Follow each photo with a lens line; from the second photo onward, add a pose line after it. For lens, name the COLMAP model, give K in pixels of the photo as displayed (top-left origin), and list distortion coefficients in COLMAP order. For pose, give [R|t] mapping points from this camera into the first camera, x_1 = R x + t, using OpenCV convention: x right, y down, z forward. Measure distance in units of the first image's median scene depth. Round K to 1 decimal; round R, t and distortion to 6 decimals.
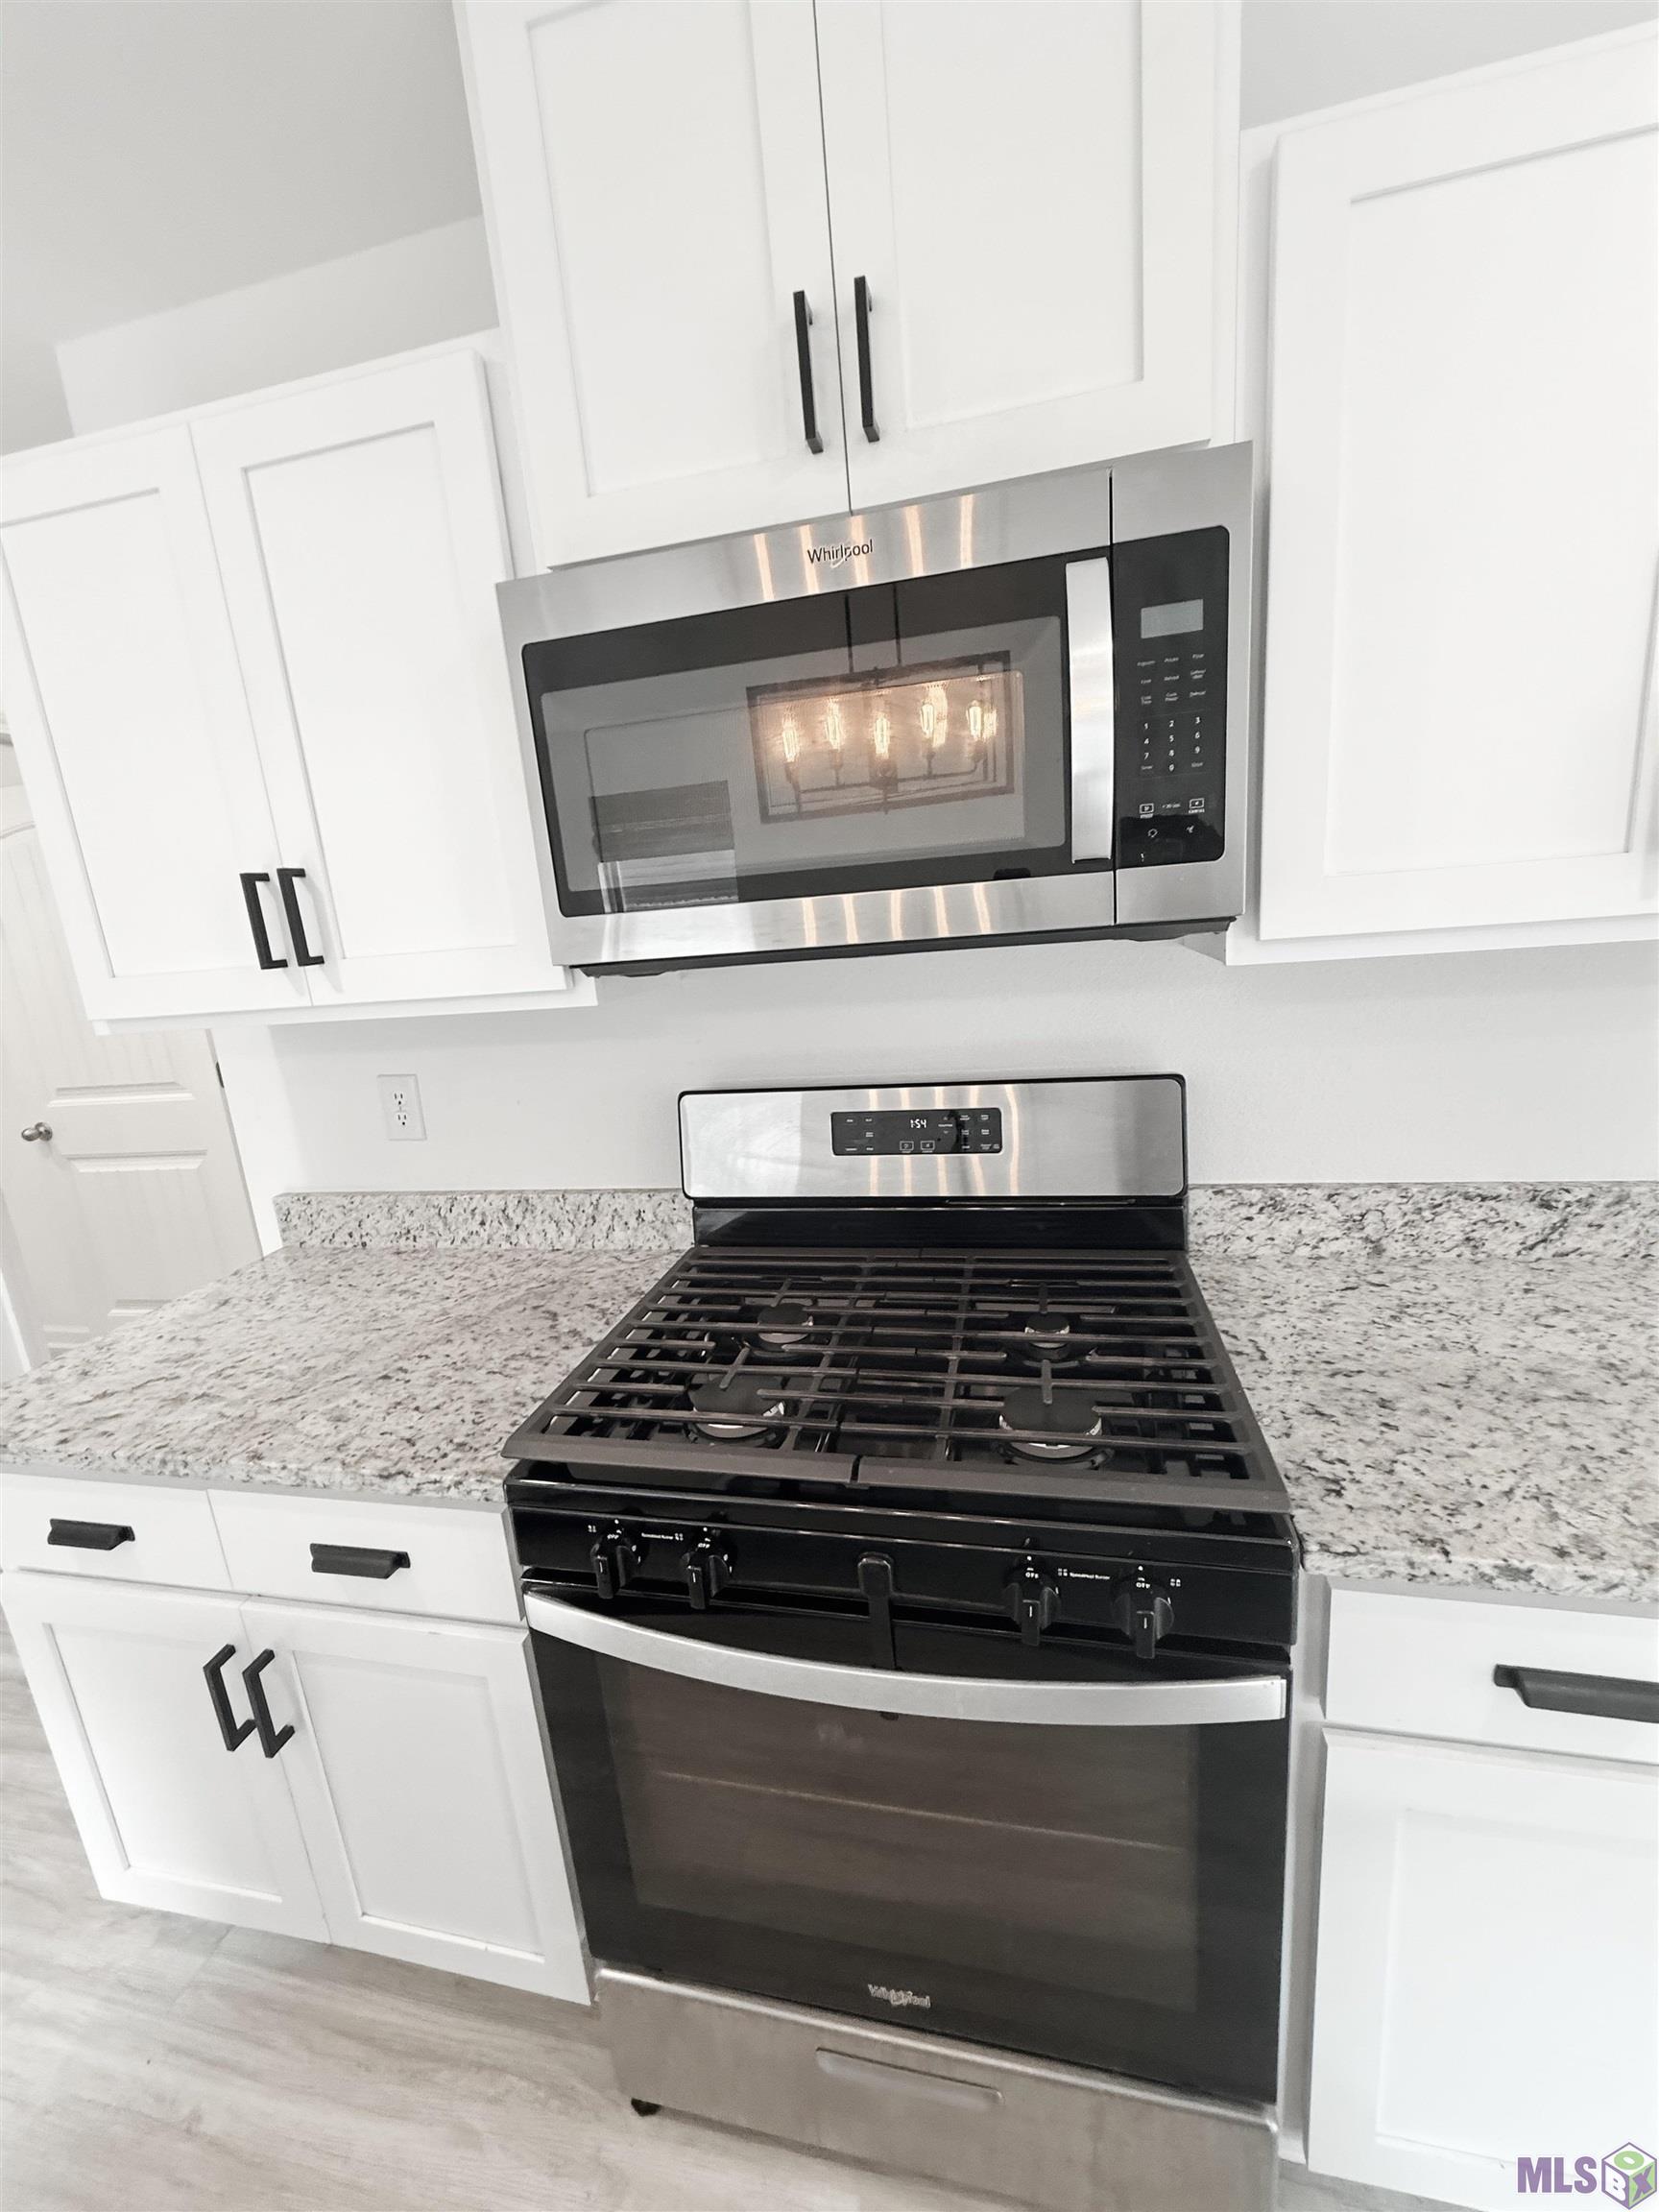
lens RADIAL K [[879.8, 0, 816.9], [0, 879.8, 1096.0], [0, 0, 1]] dist [0.001366, -0.000230]
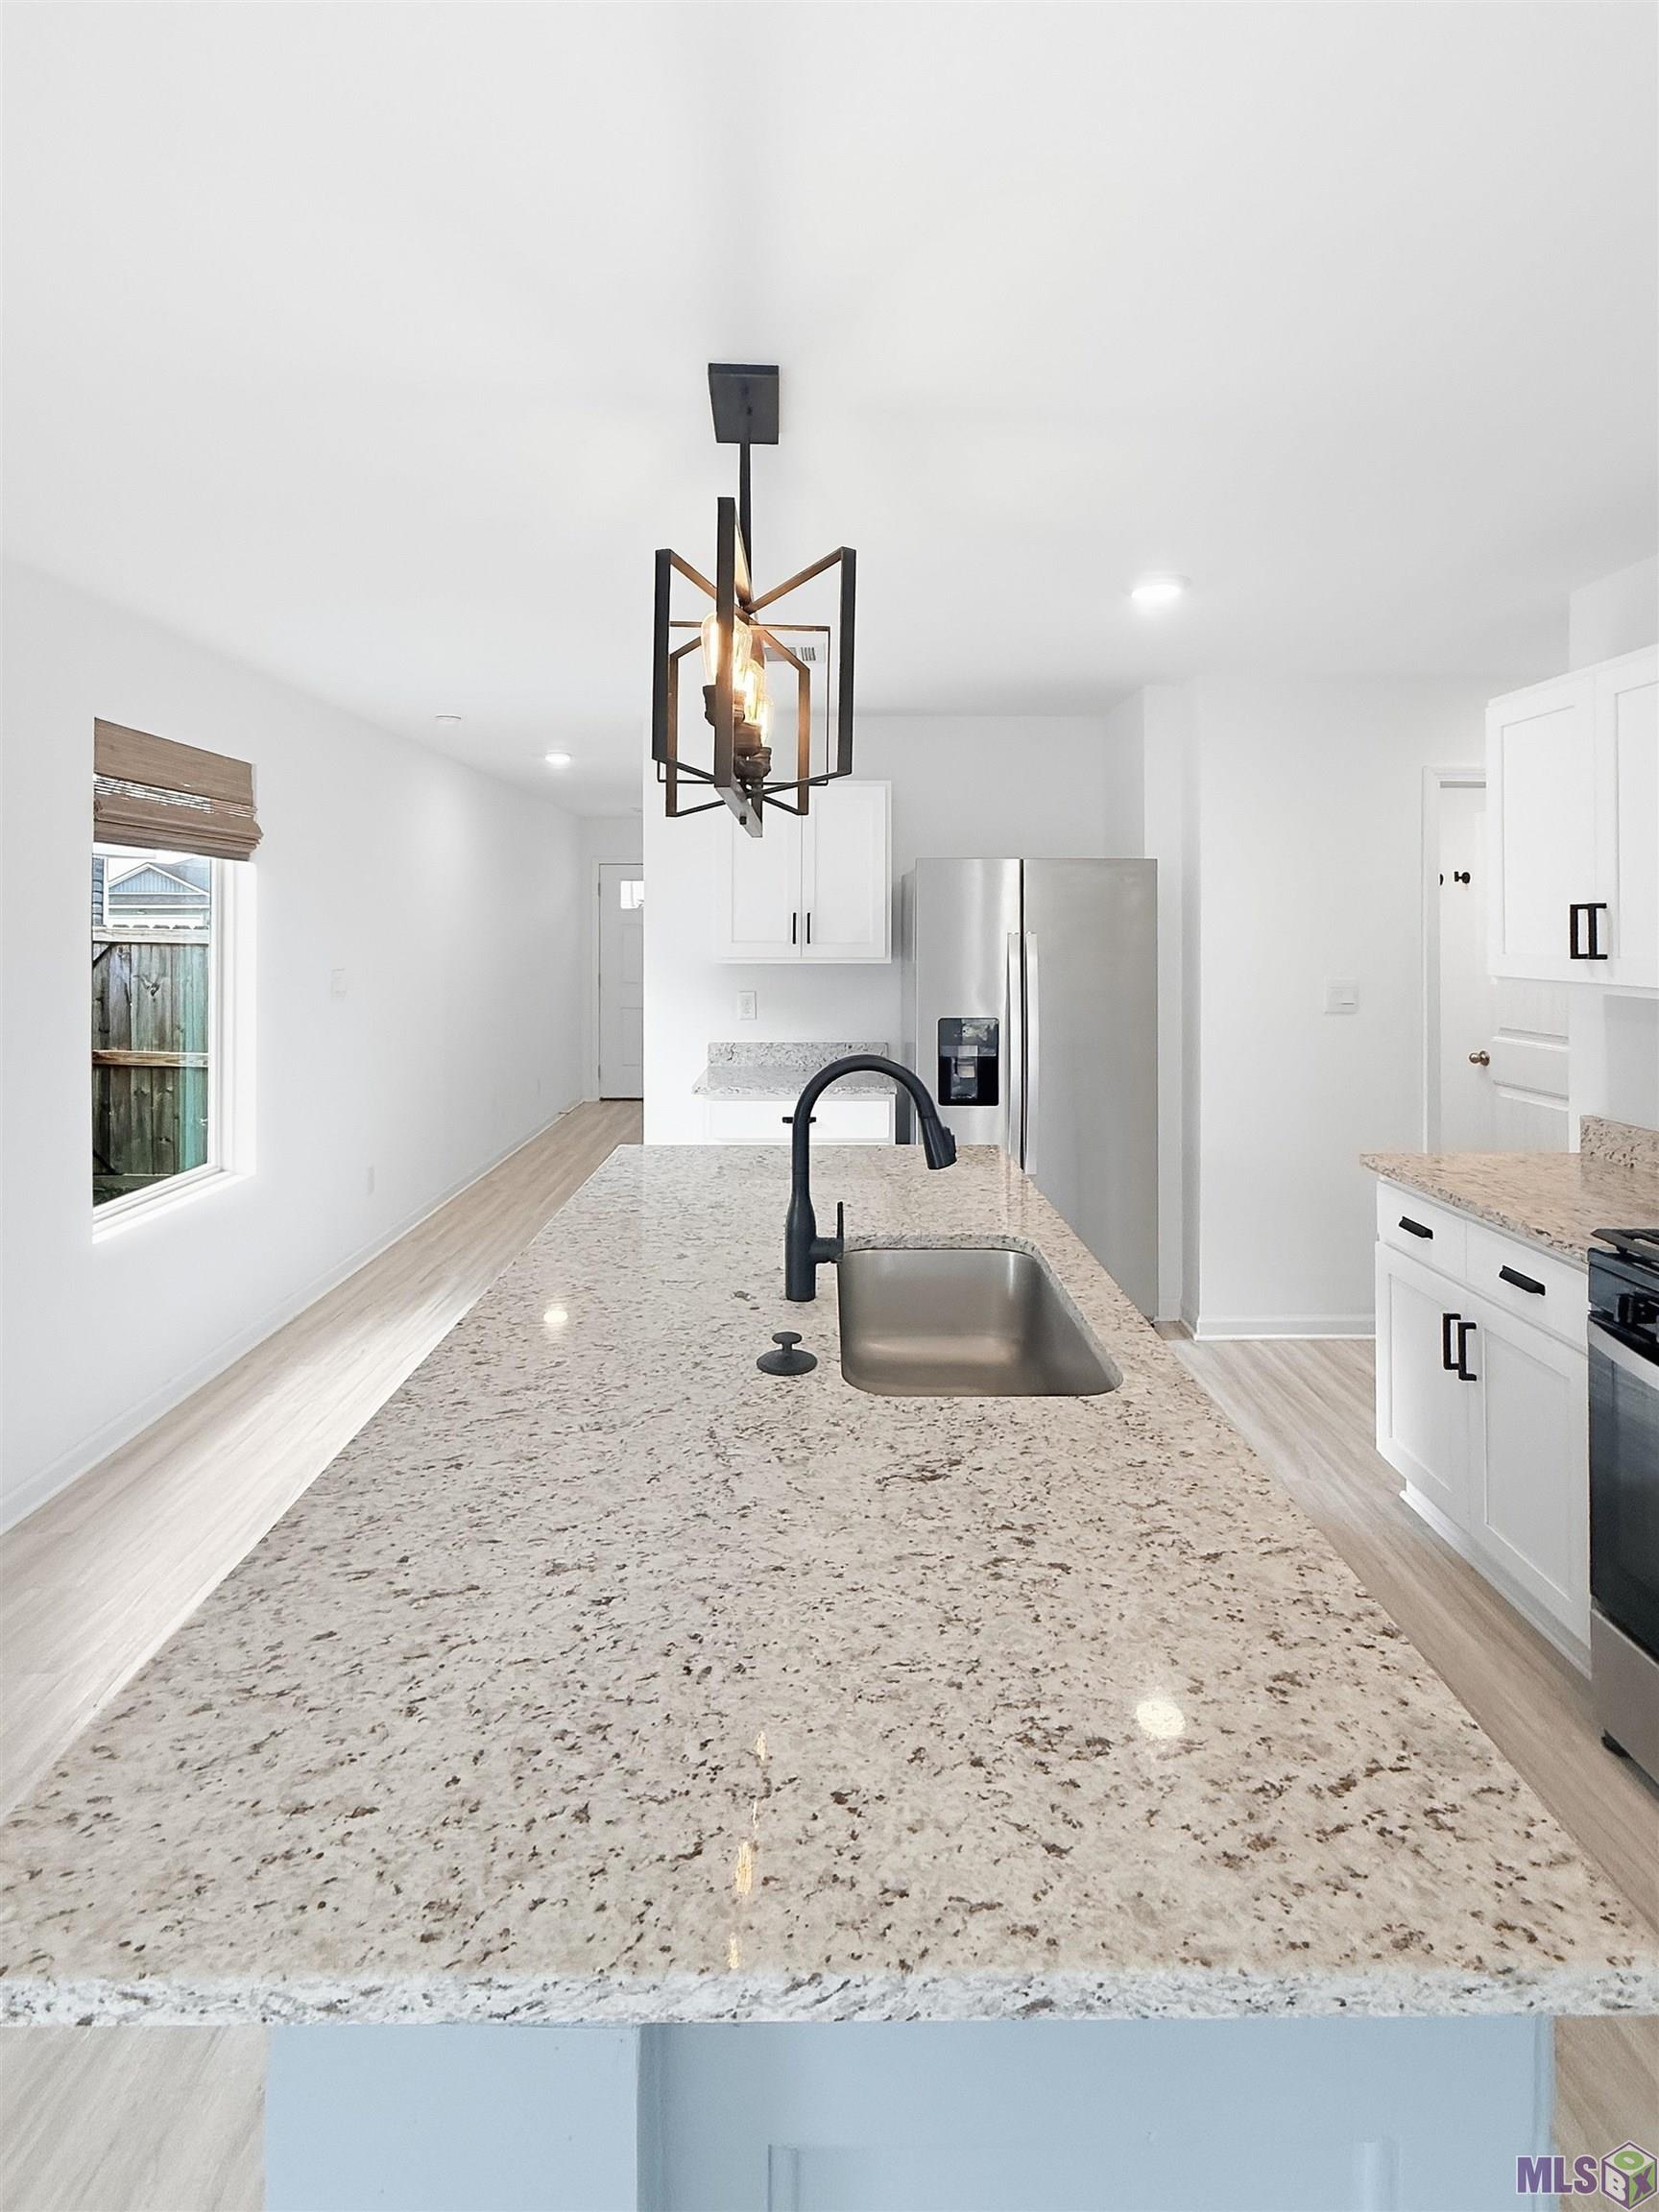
lens RADIAL K [[1108.7, 0, 856.2], [0, 1108.7, 920.6], [0, 0, 1]] dist [0.000092, -0.000471]
pose [[0.268140, 0.079587, -0.960087, 1.059118], [-0.229679, 0.973126, 0.016521, 0.068326], [0.935600, 0.216082, 0.279214, -0.918754]]
